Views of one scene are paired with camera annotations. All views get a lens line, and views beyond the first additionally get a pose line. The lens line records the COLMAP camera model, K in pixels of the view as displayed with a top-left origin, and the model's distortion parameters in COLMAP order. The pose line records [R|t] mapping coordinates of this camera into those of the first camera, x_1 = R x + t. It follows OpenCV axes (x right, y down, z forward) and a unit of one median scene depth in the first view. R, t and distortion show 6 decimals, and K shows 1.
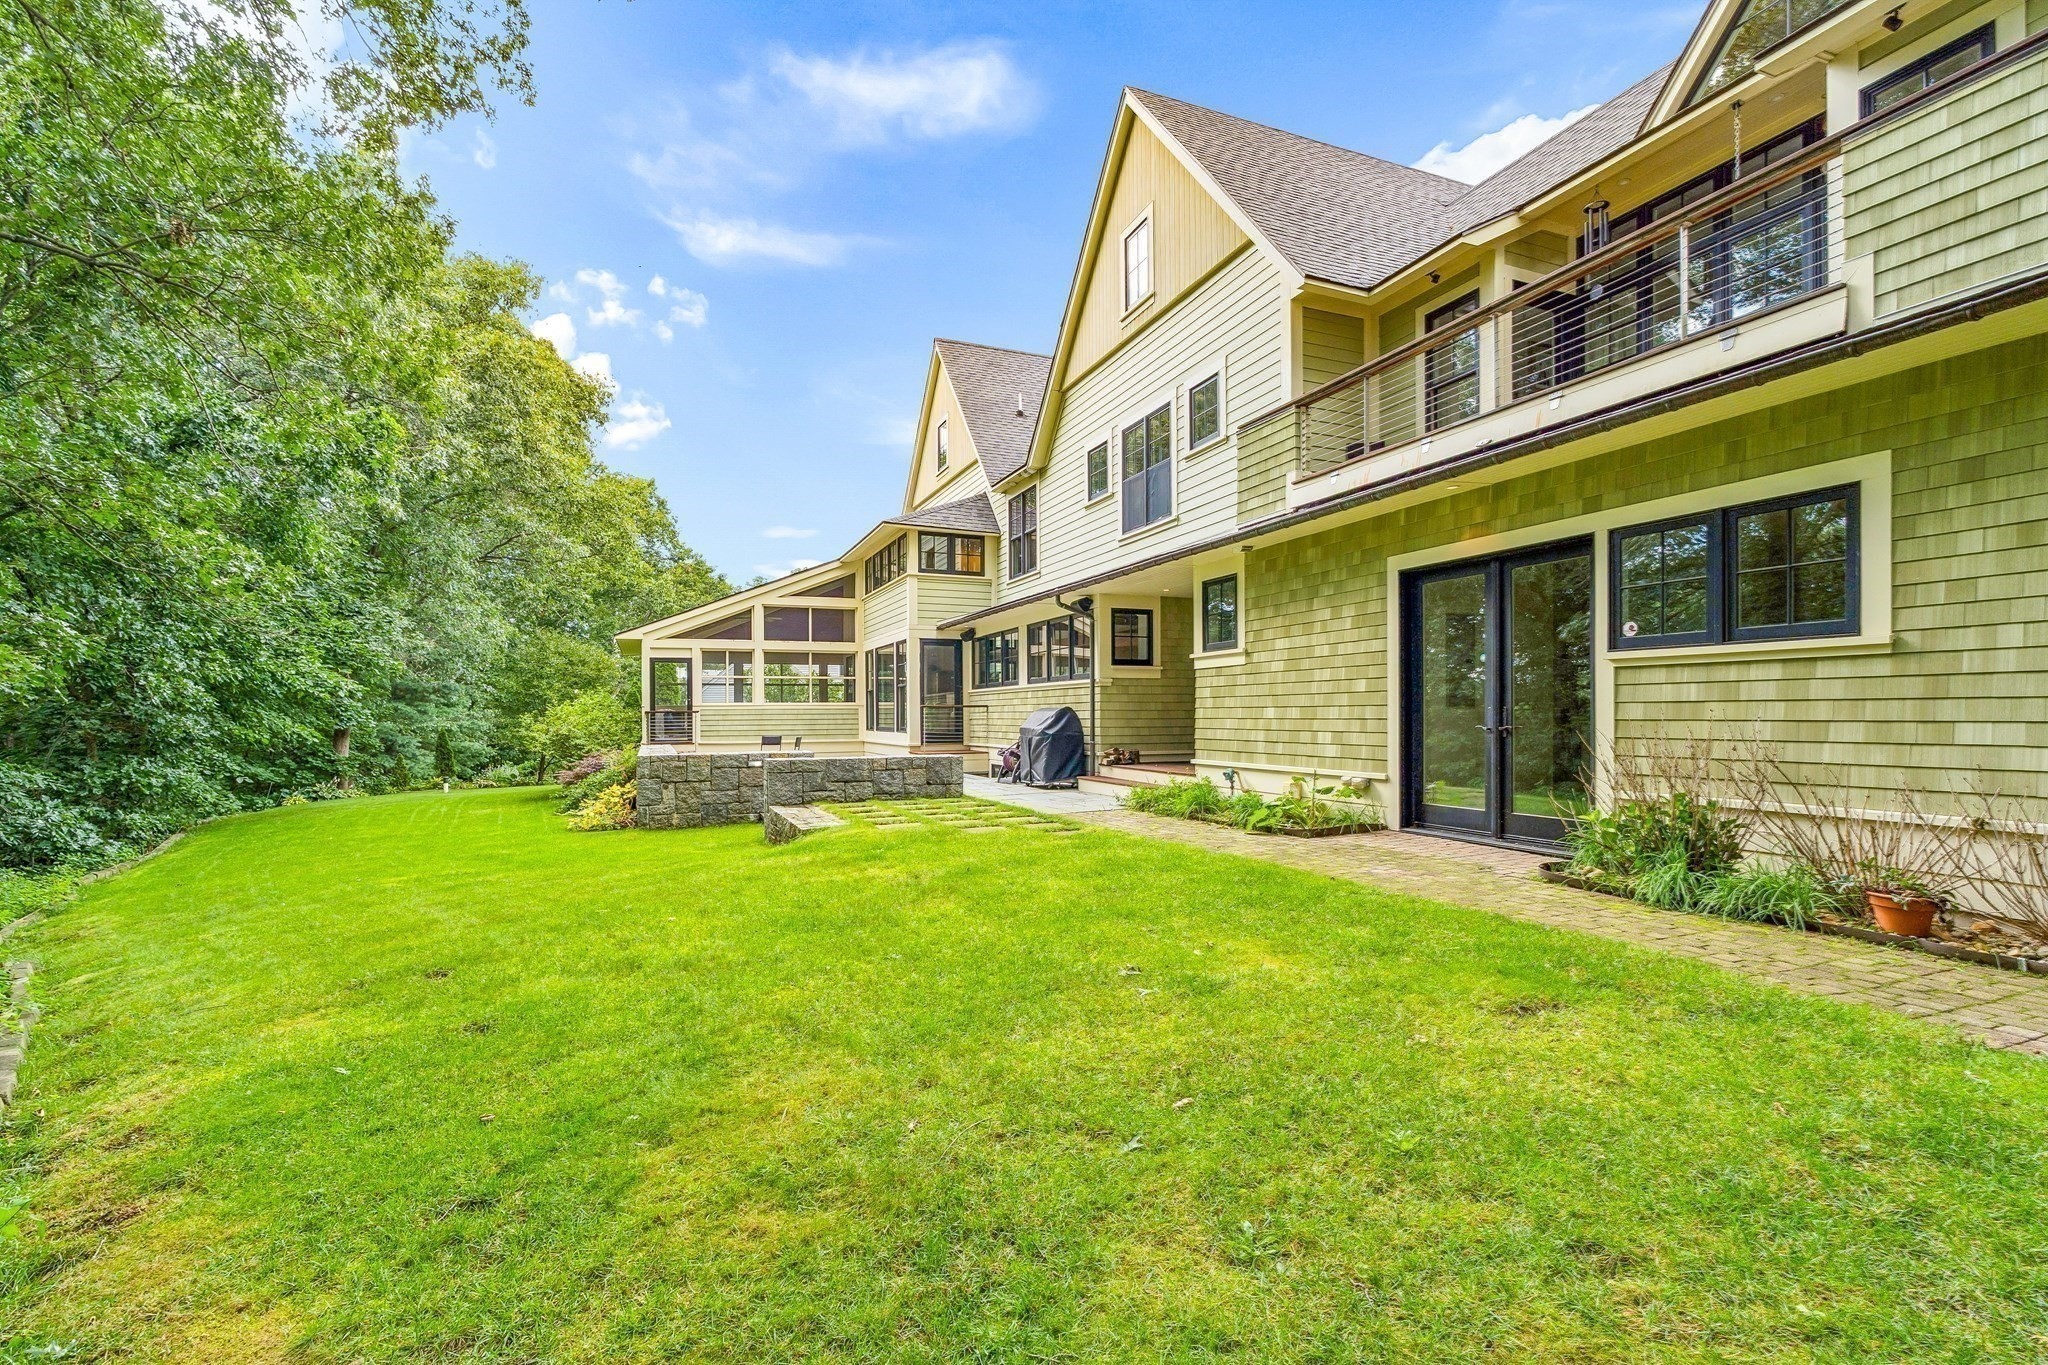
lens RADIAL K [[913.8, 0, 1036.4], [0, 913.8, 720.8], [0, 0, 1]] dist [-0.000437, -0.000009]
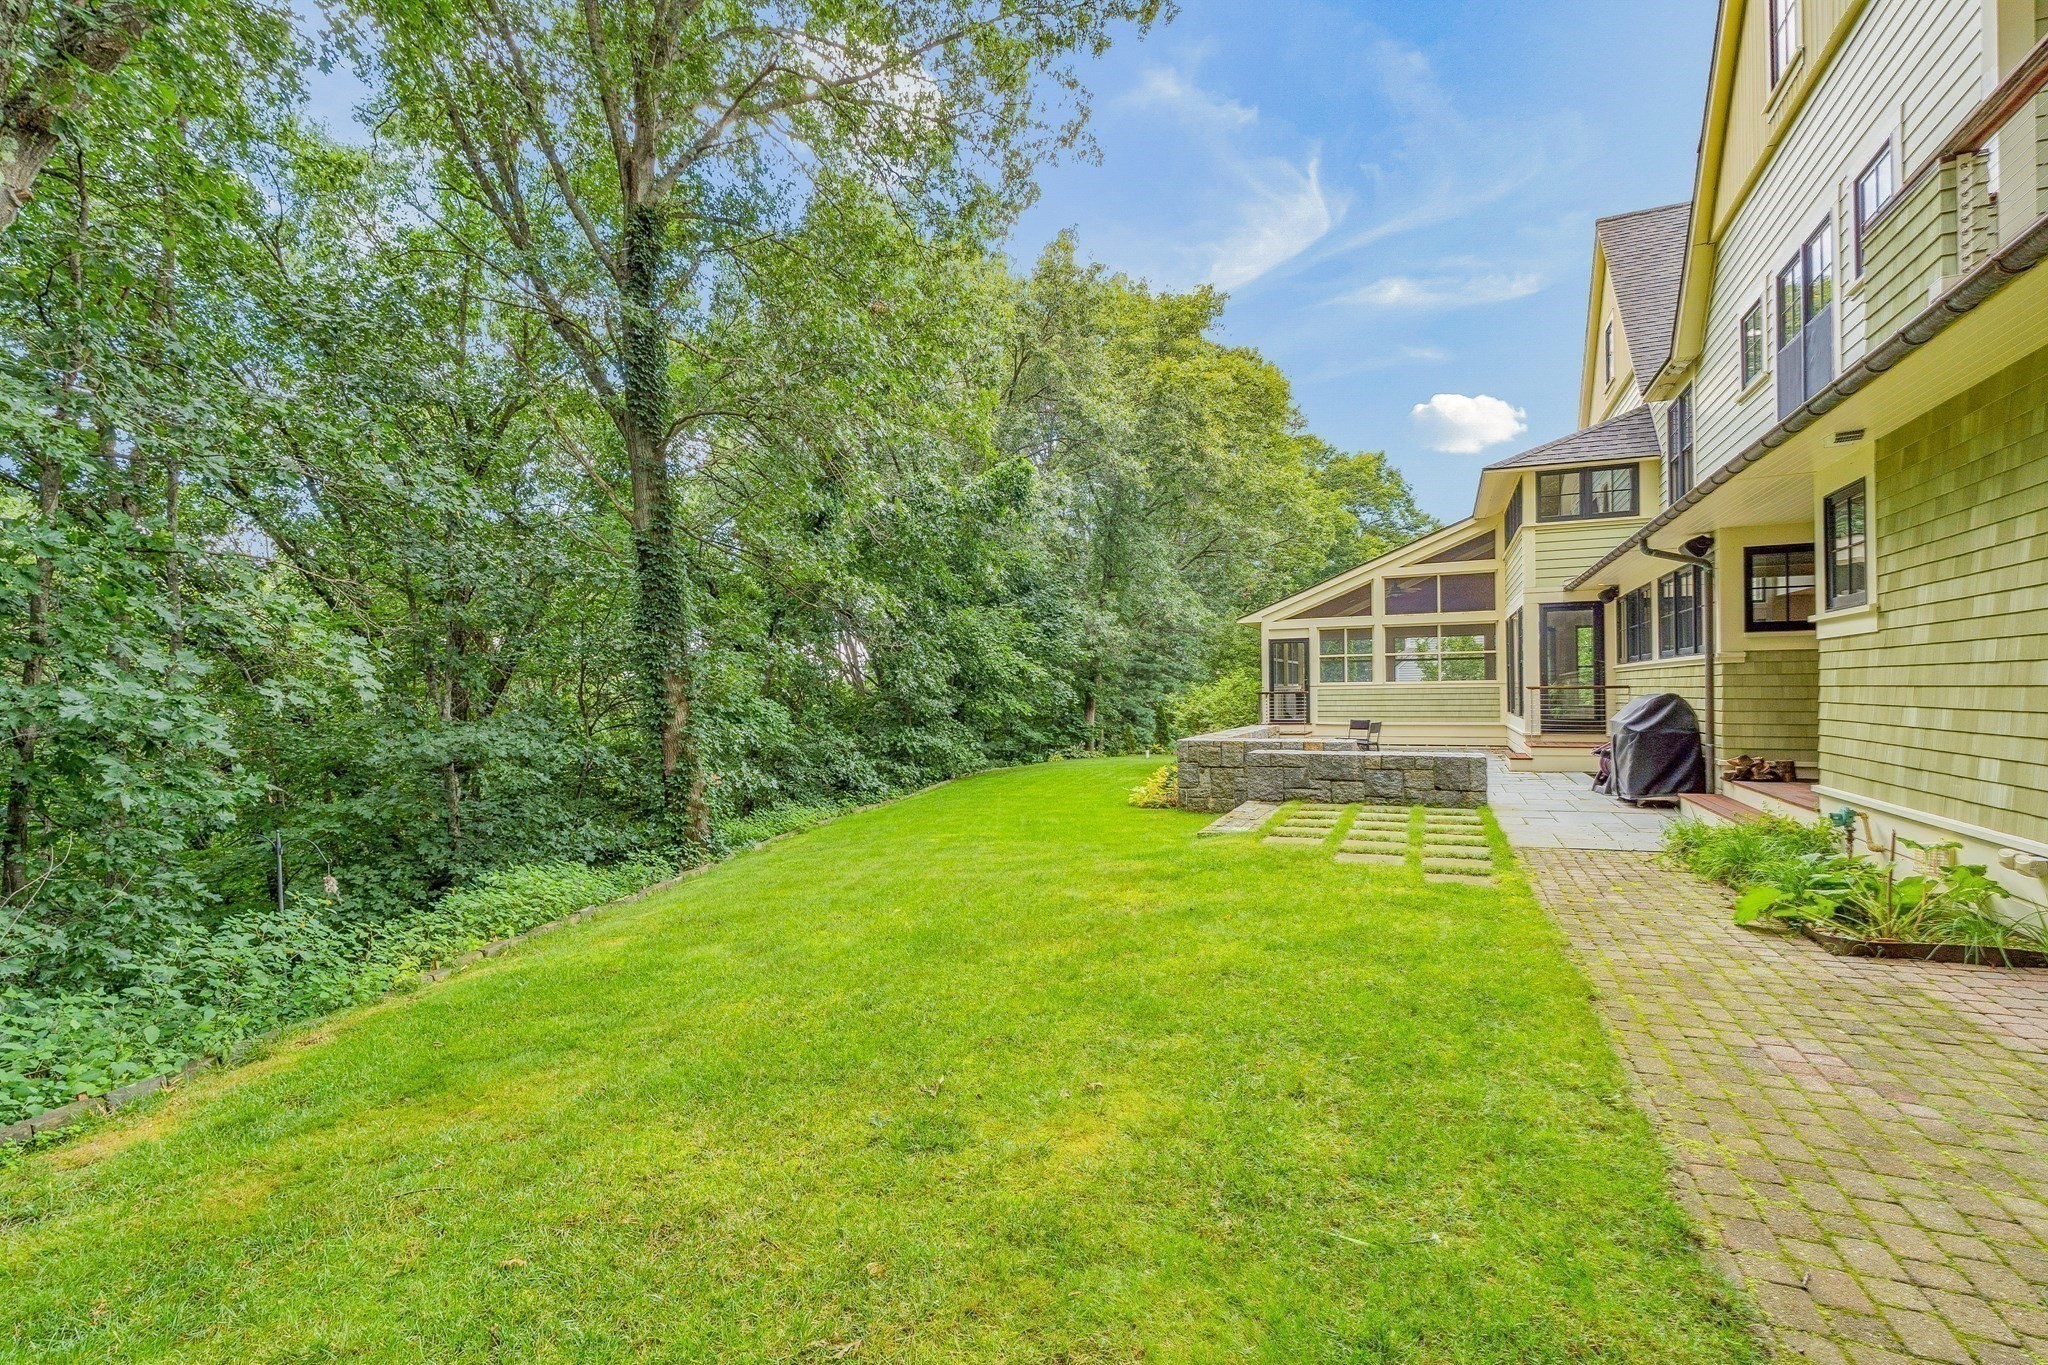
lens RADIAL K [[913.8, 0, 1035.5], [0, 913.8, 687.8], [0, 0, 1]] dist [-0.000437, -0.000009]
pose [[0.683527, -0.003278, -0.729918, 0.233272], [0.002794, 0.999994, -0.001874, -0.021363], [0.729920, -0.000759, 0.683533, 0.168481]]
